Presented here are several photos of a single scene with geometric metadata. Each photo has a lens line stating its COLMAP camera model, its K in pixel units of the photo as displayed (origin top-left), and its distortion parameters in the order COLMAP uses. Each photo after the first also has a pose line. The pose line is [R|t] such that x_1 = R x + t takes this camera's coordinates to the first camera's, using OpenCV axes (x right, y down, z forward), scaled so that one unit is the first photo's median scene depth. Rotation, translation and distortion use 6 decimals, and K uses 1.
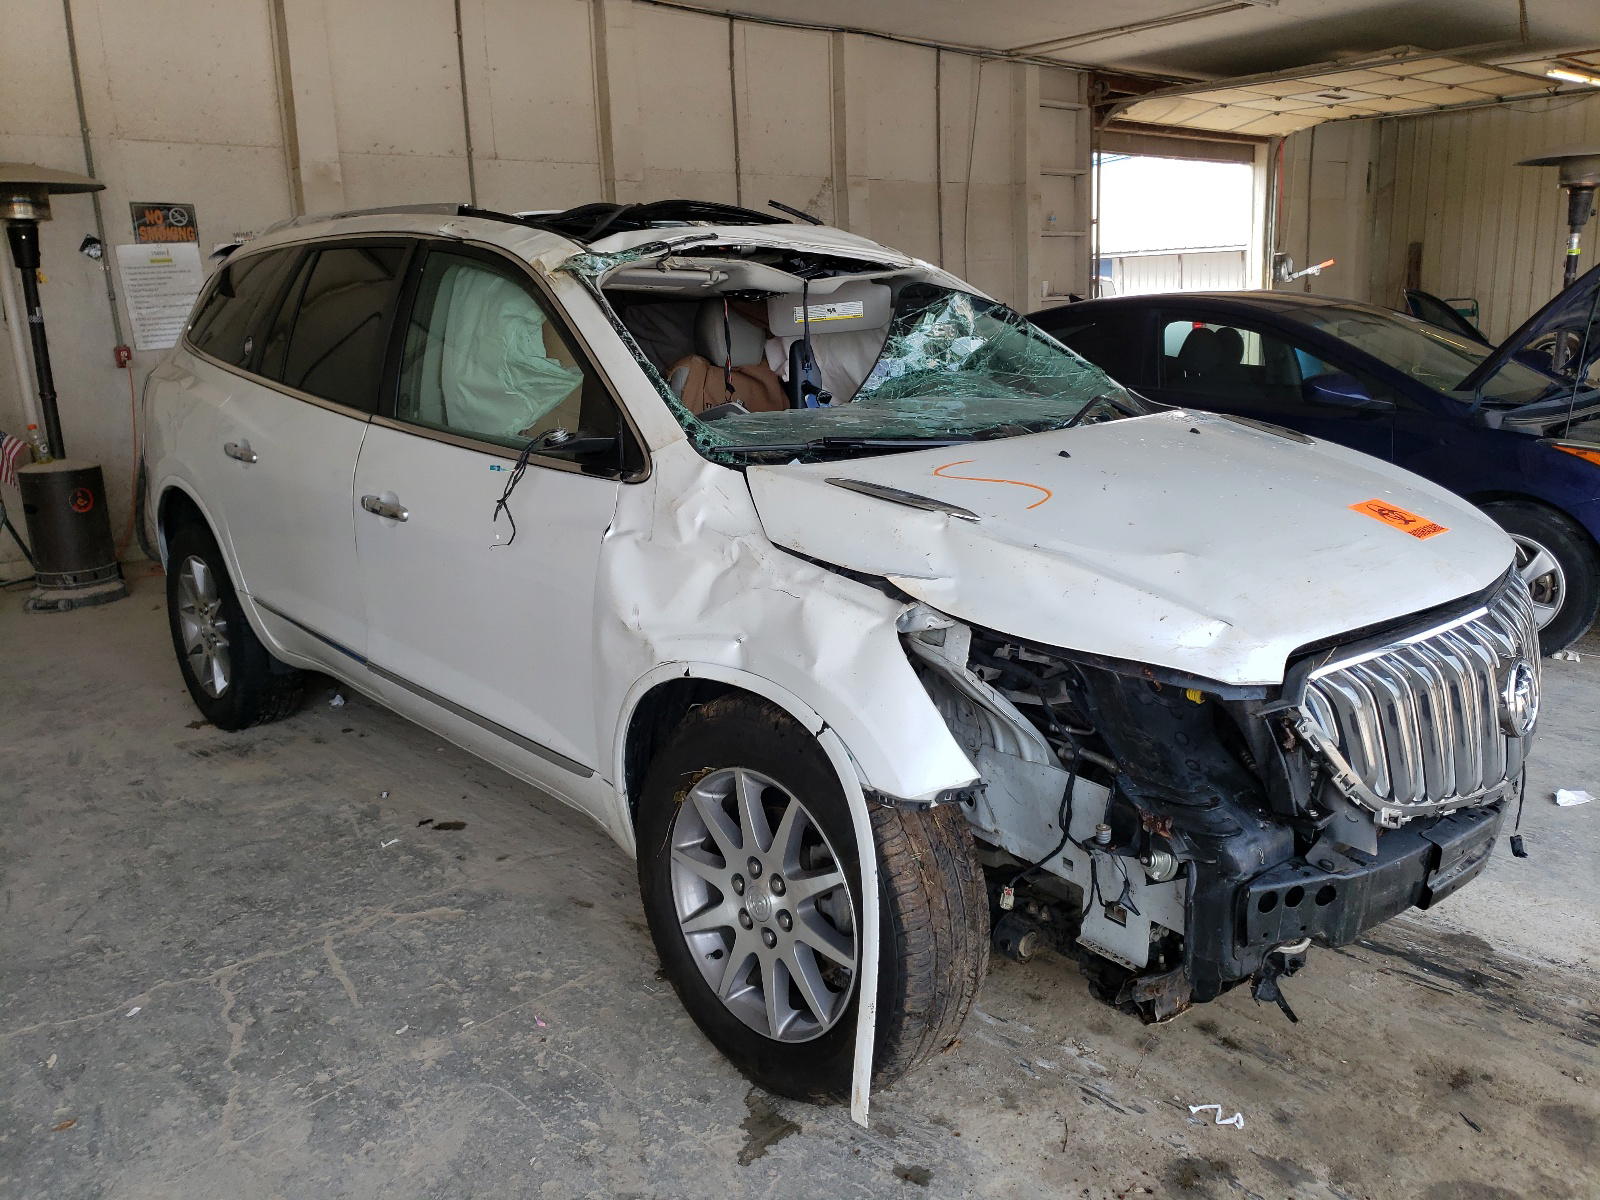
lens RADIAL K [[1285.8, 0, 811.2], [0, 1285.8, 578.2], [0, 0, 1]] dist [0.020414, 0.006282]
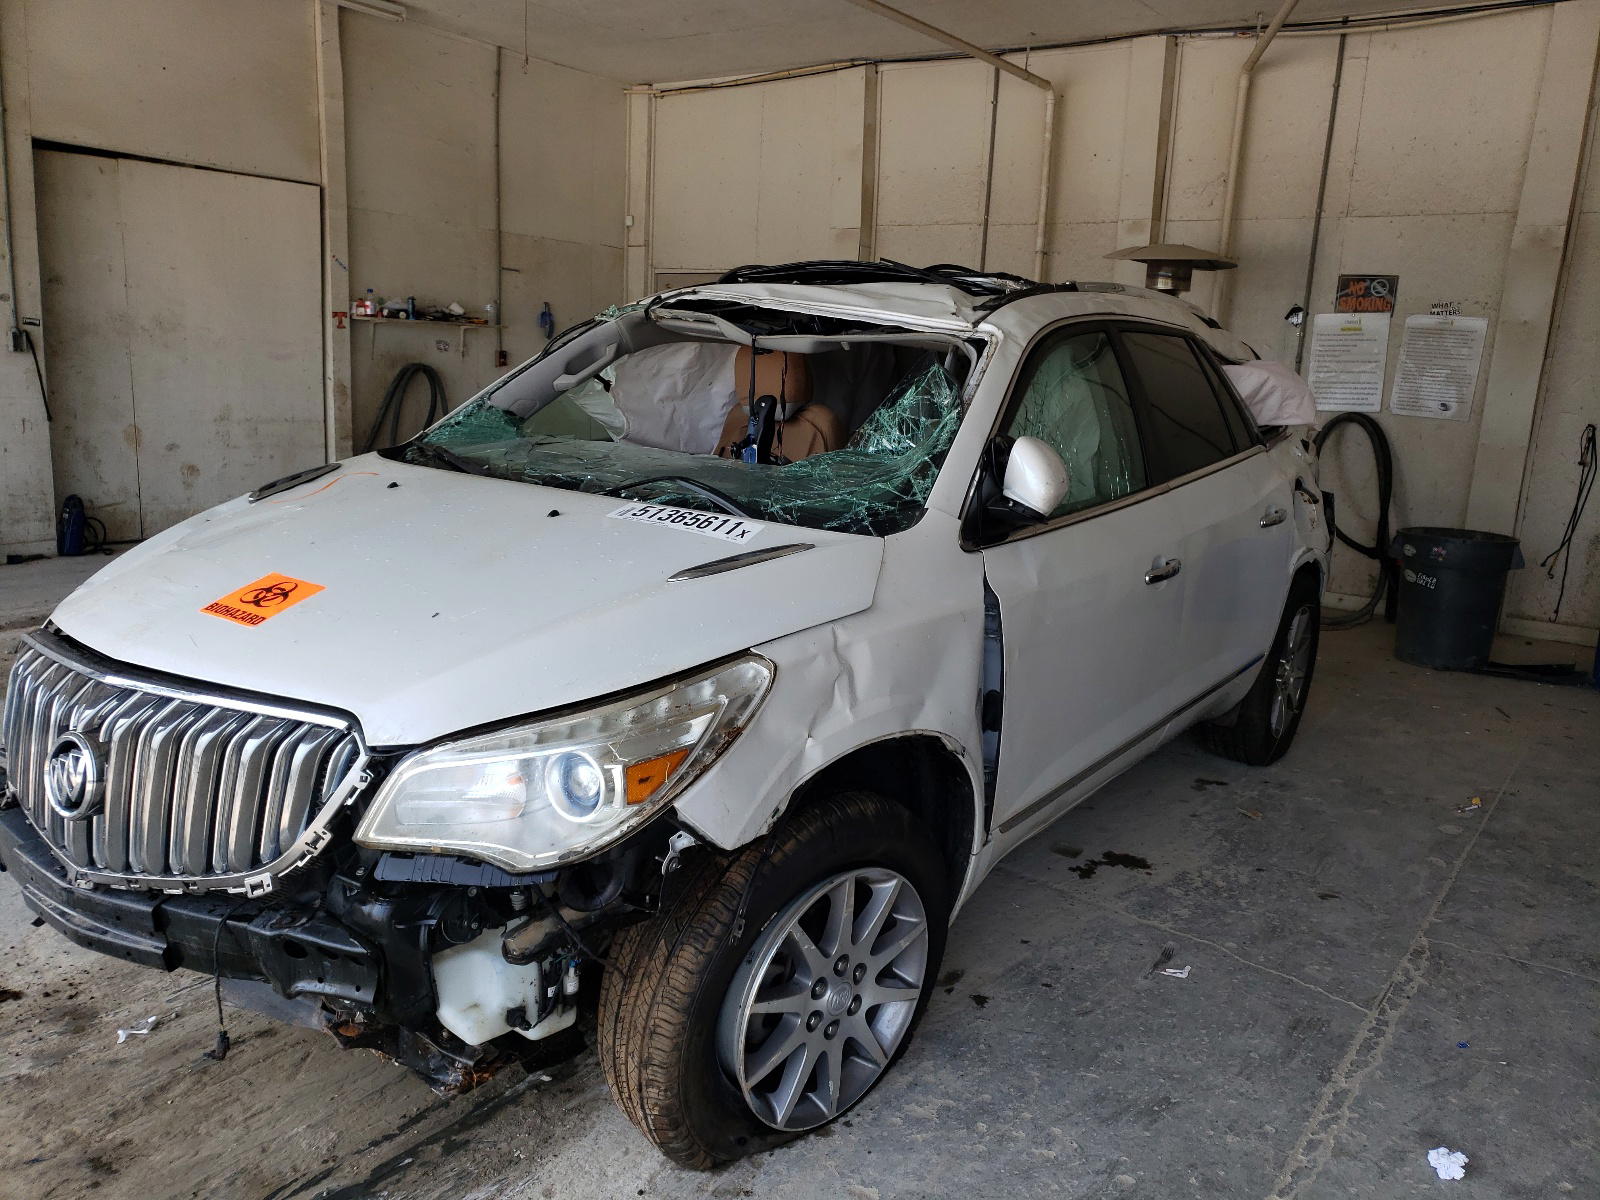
lens RADIAL K [[1258.5, 0, 800.0], [0, 1258.5, 600.0], [0, 0, 1]] dist [0.028423, -0.010243]
pose [[0.188547, 0.232676, -0.954103, 1.044918], [-0.269167, 0.946568, 0.177646, -0.230622], [0.944457, 0.223318, 0.241102, 0.879731]]
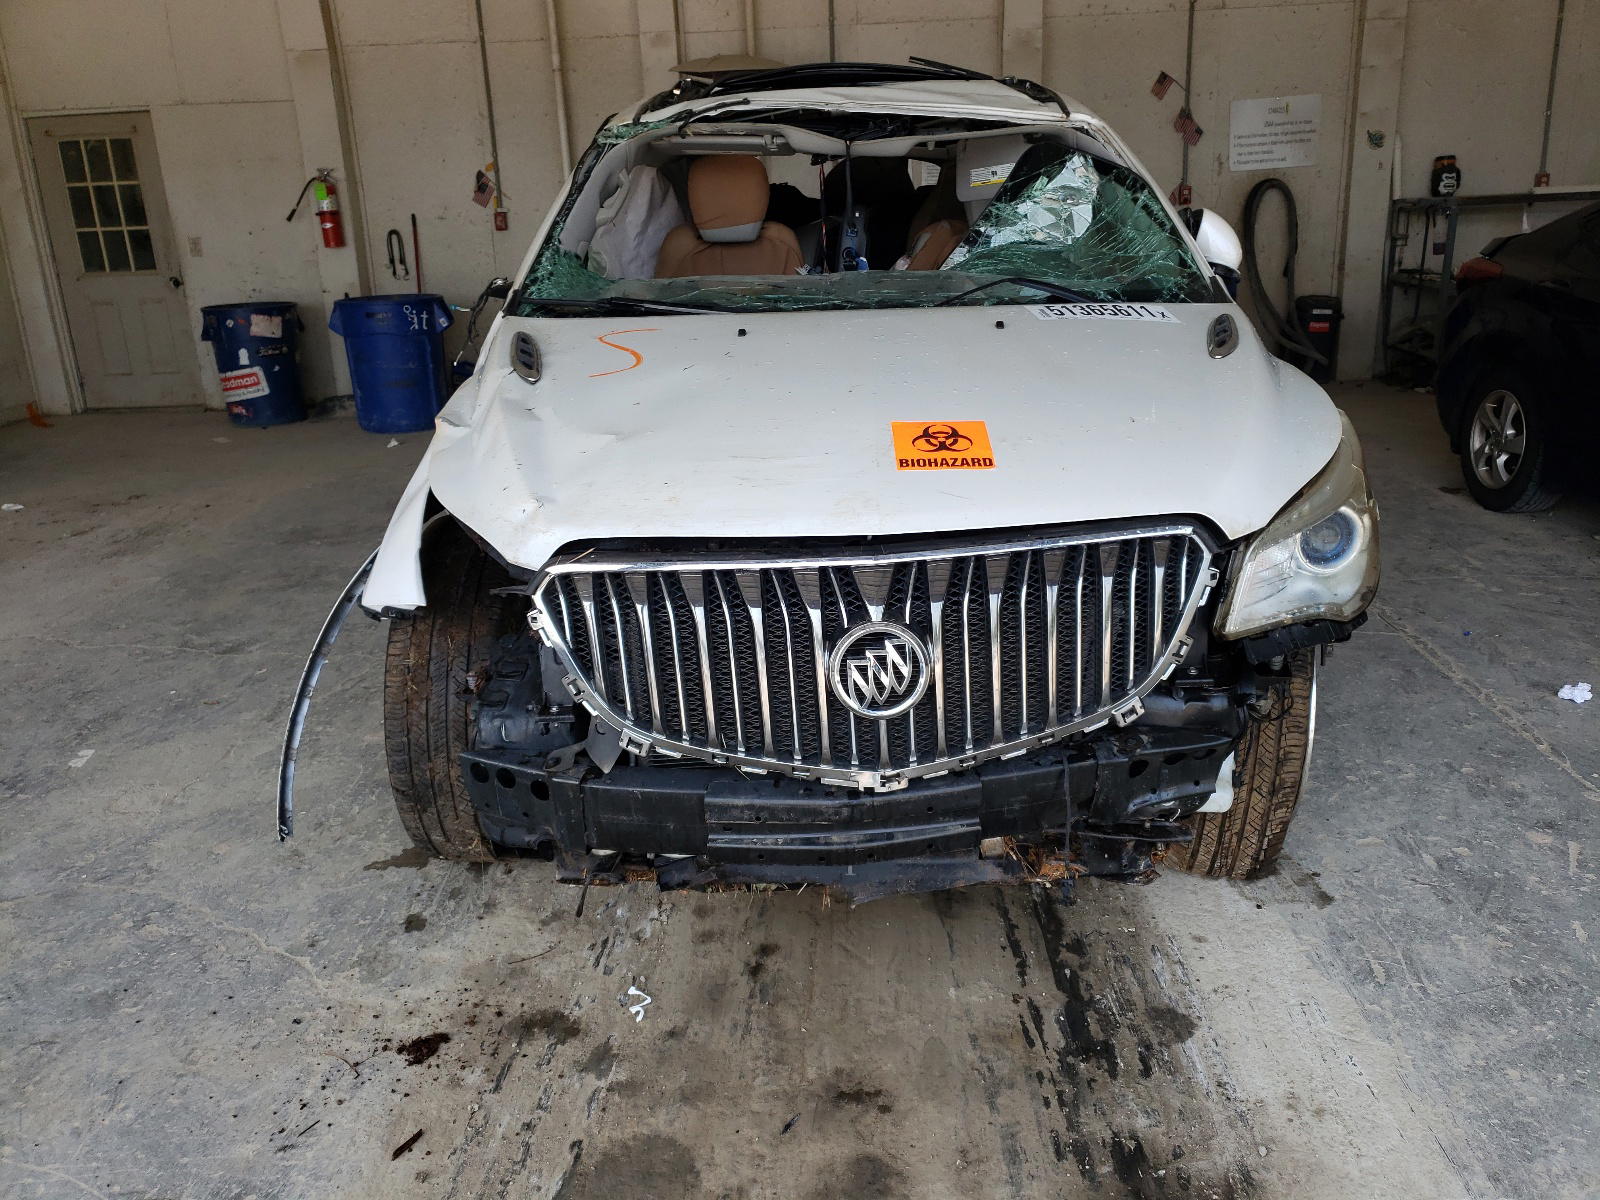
lens RADIAL K [[1292.3, 0, 800.0], [0, 1292.3, 600.0], [0, 0, 1]] dist [0.001734, -0.006412]
pose [[0.702935, 0.219464, -0.676548, 0.741306], [-0.140400, 0.975304, 0.170501, -0.057650], [0.697259, -0.024863, 0.716388, 0.276157]]
